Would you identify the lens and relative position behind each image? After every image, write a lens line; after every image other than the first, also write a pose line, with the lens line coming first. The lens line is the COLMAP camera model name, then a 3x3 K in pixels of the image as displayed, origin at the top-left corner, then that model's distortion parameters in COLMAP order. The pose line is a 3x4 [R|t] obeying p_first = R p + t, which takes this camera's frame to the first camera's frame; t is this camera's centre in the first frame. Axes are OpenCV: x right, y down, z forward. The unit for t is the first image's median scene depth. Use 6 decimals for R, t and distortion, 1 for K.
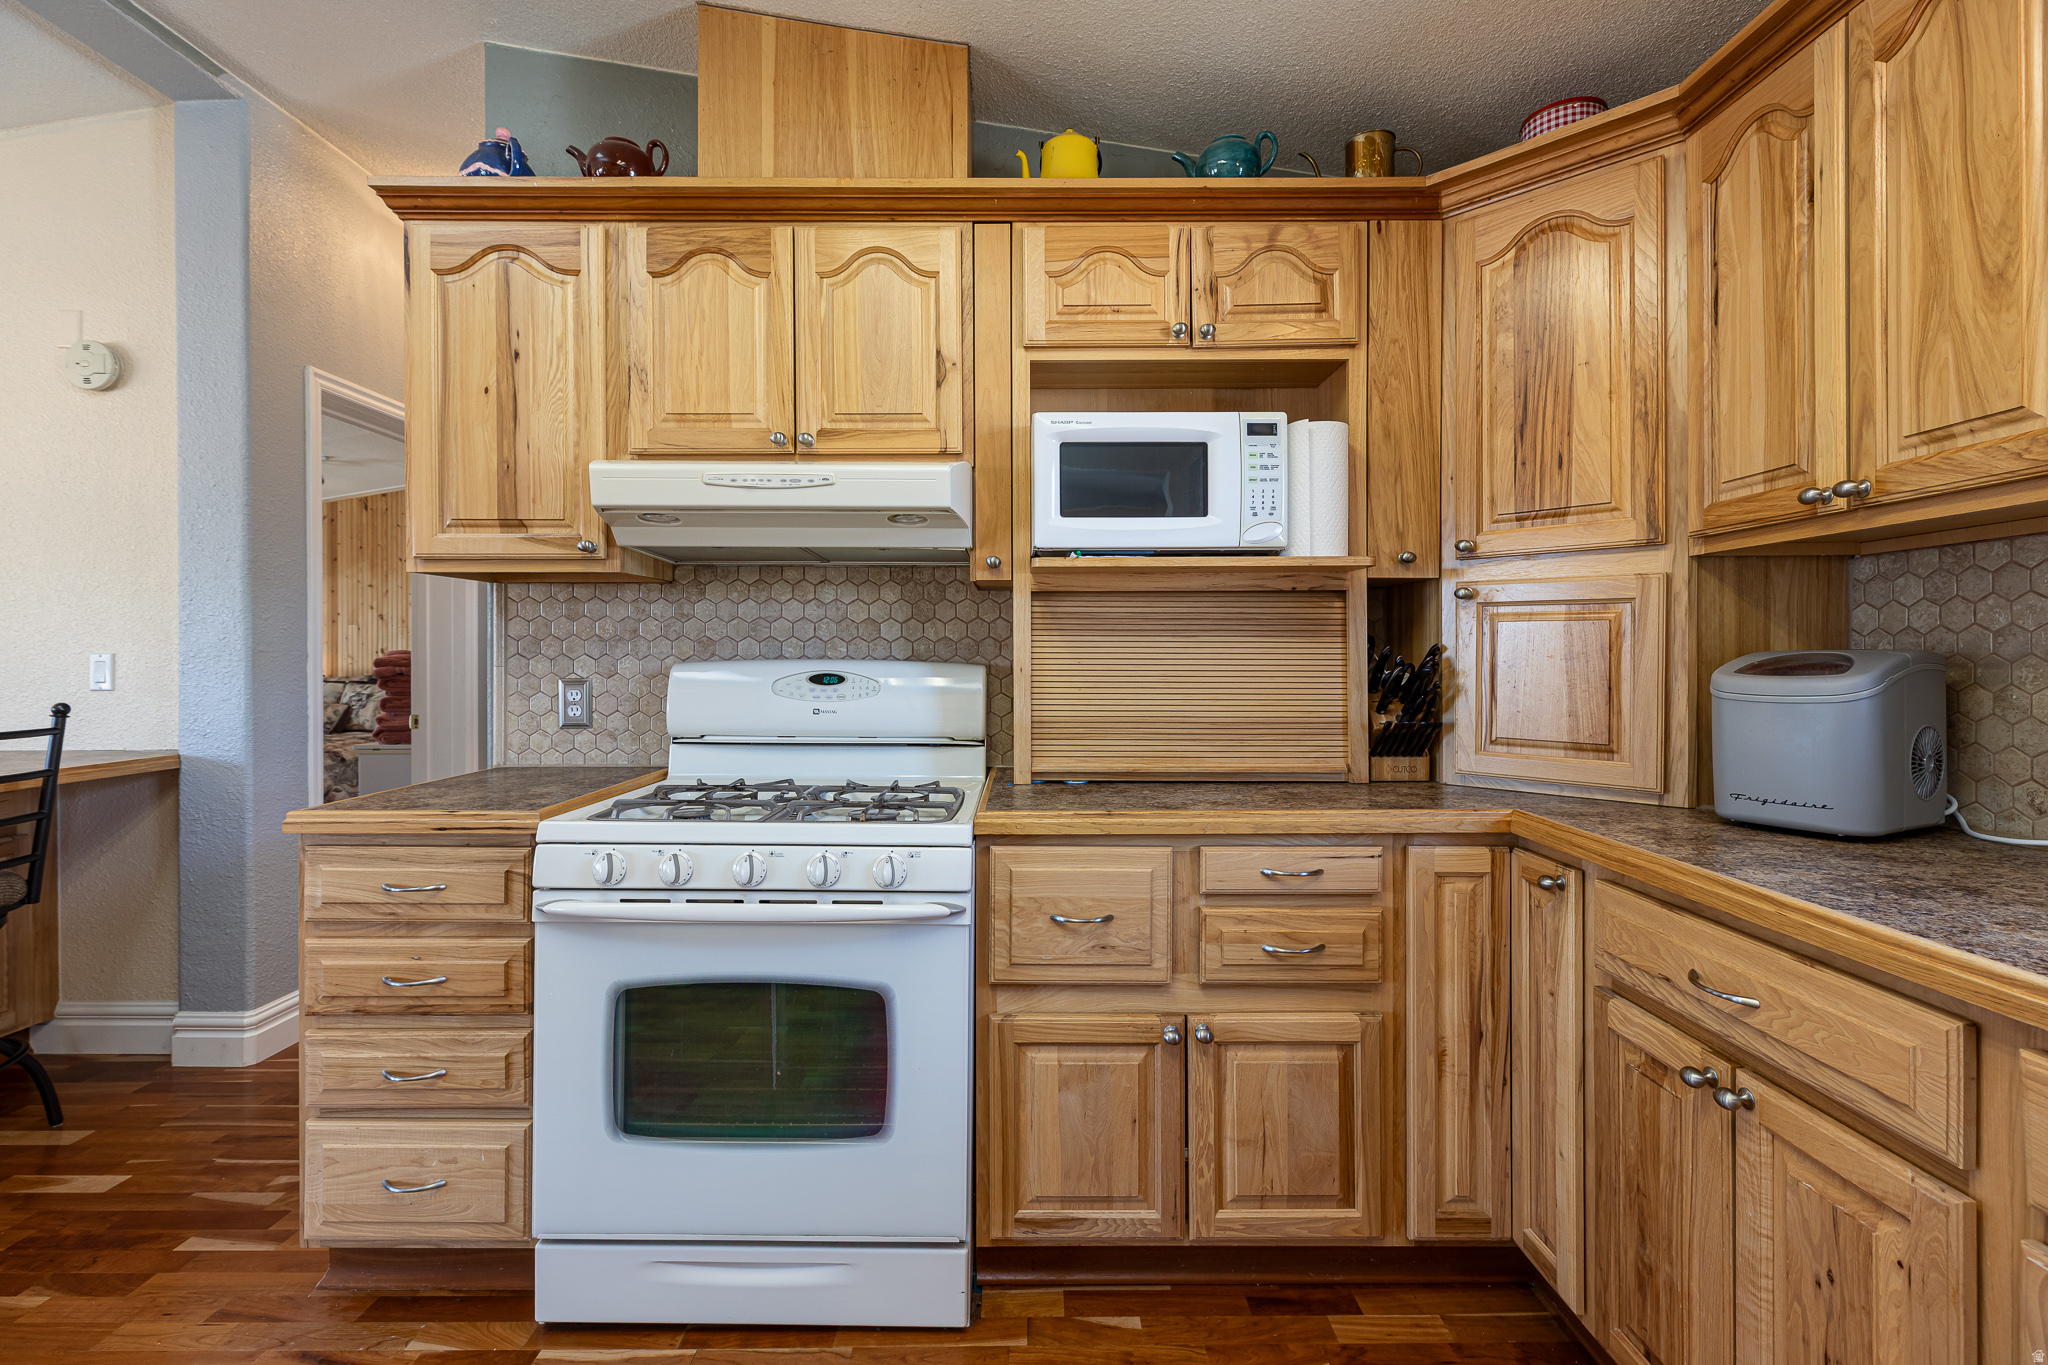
lens RADIAL K [[924.2, 0, 1034.5], [0, 924.2, 655.6], [0, 0, 1]] dist [0.002566, 0.000094]
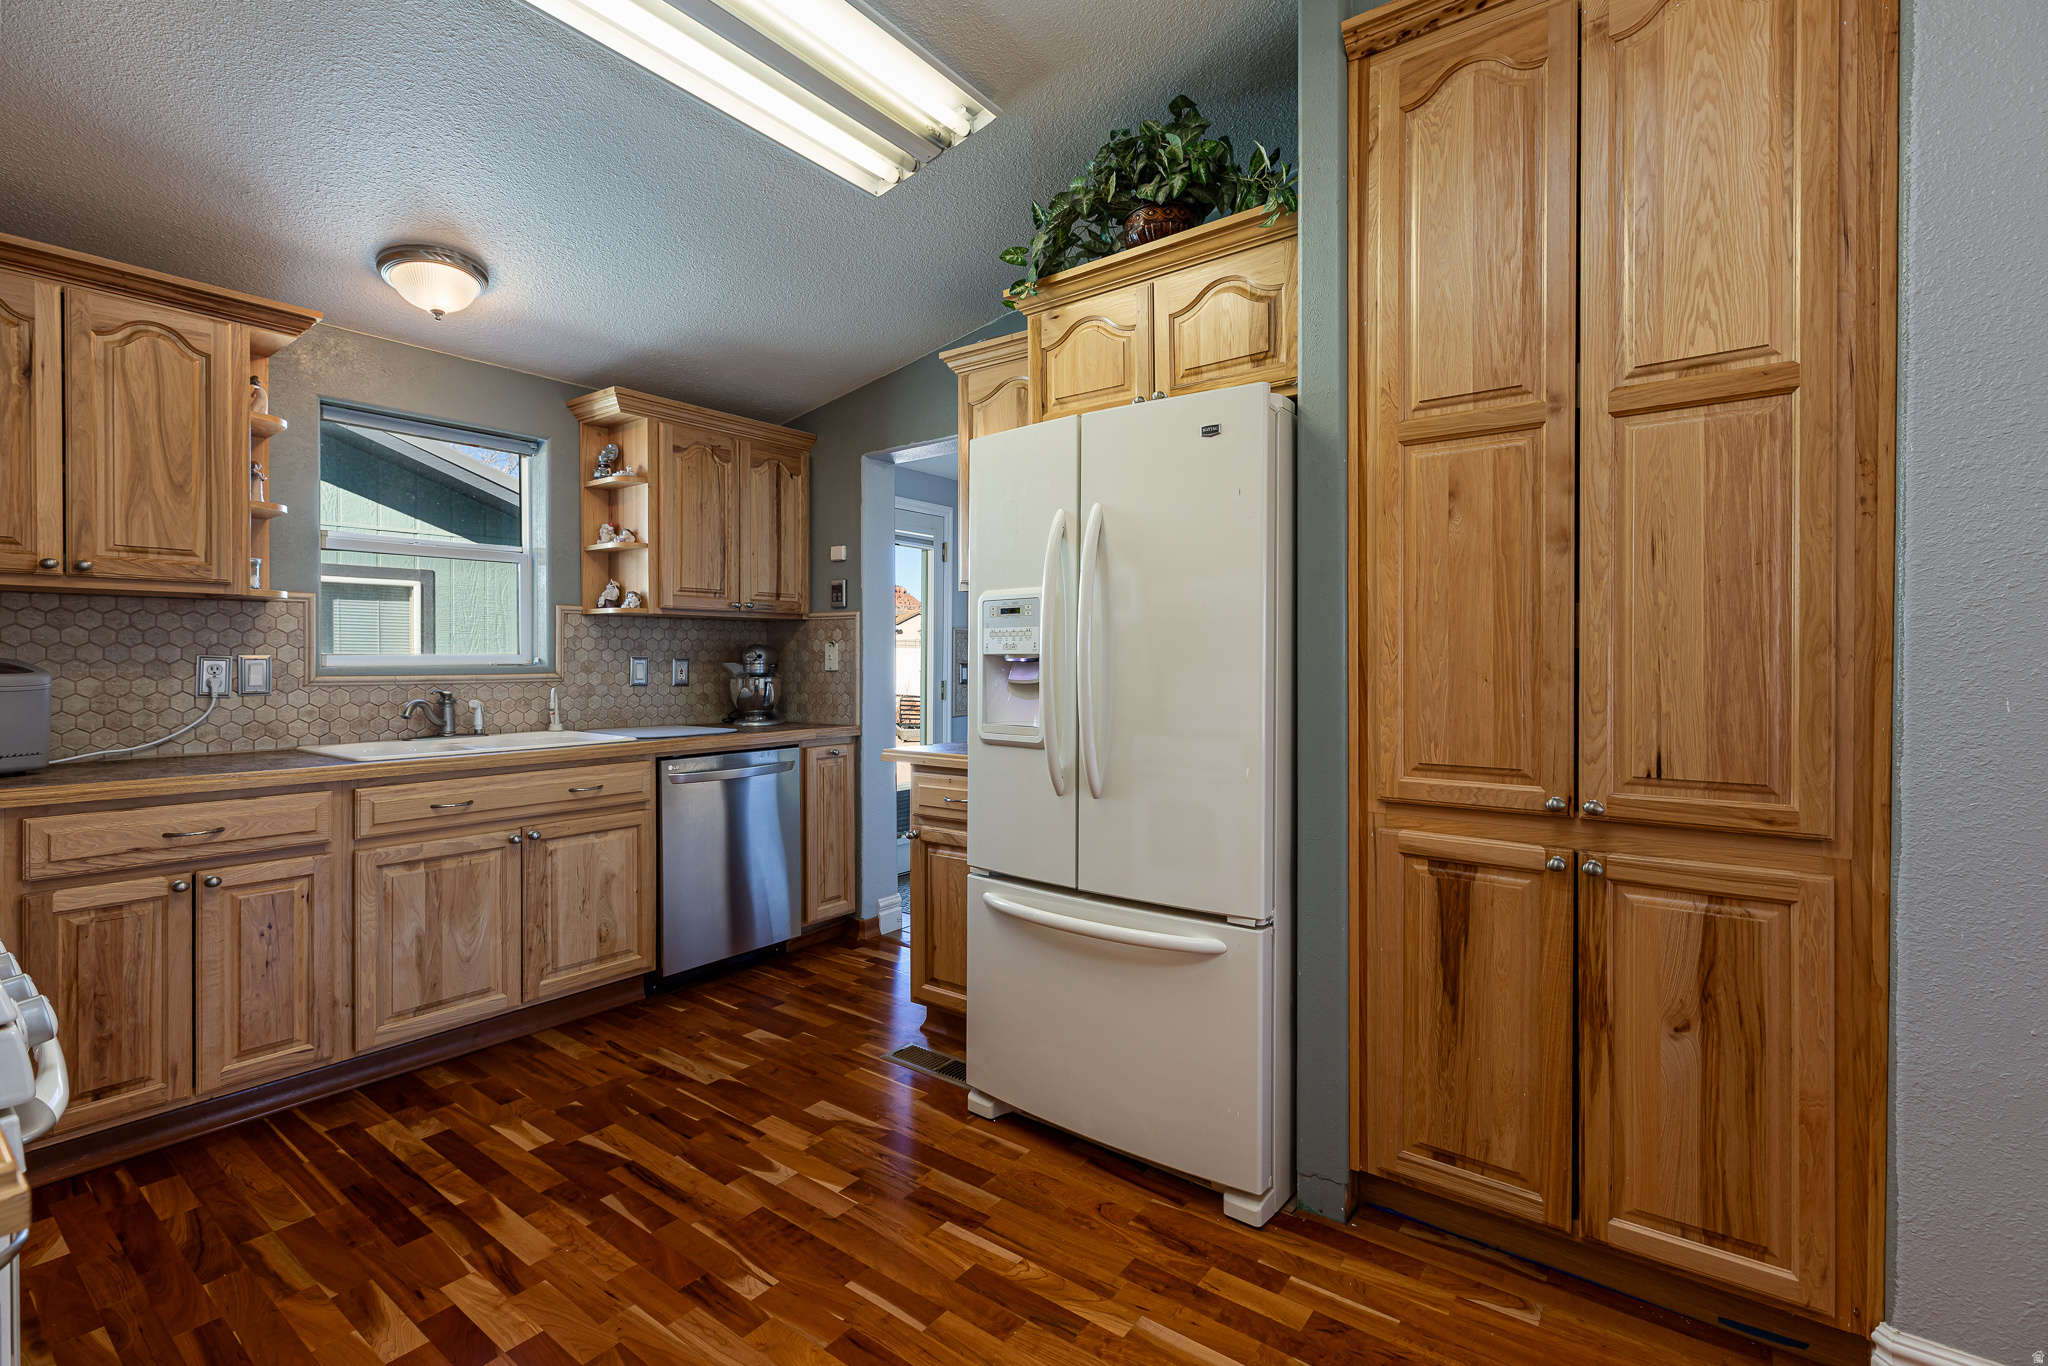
lens RADIAL K [[924.2, 0, 1030.2], [0, 924.2, 666.7], [0, 0, 1]] dist [0.002566, 0.000094]
pose [[-0.798808, -0.006320, 0.601553, -0.892896], [-0.002988, 0.999974, 0.006539, -0.003187], [-0.601579, 0.003426, -0.798806, 0.733648]]
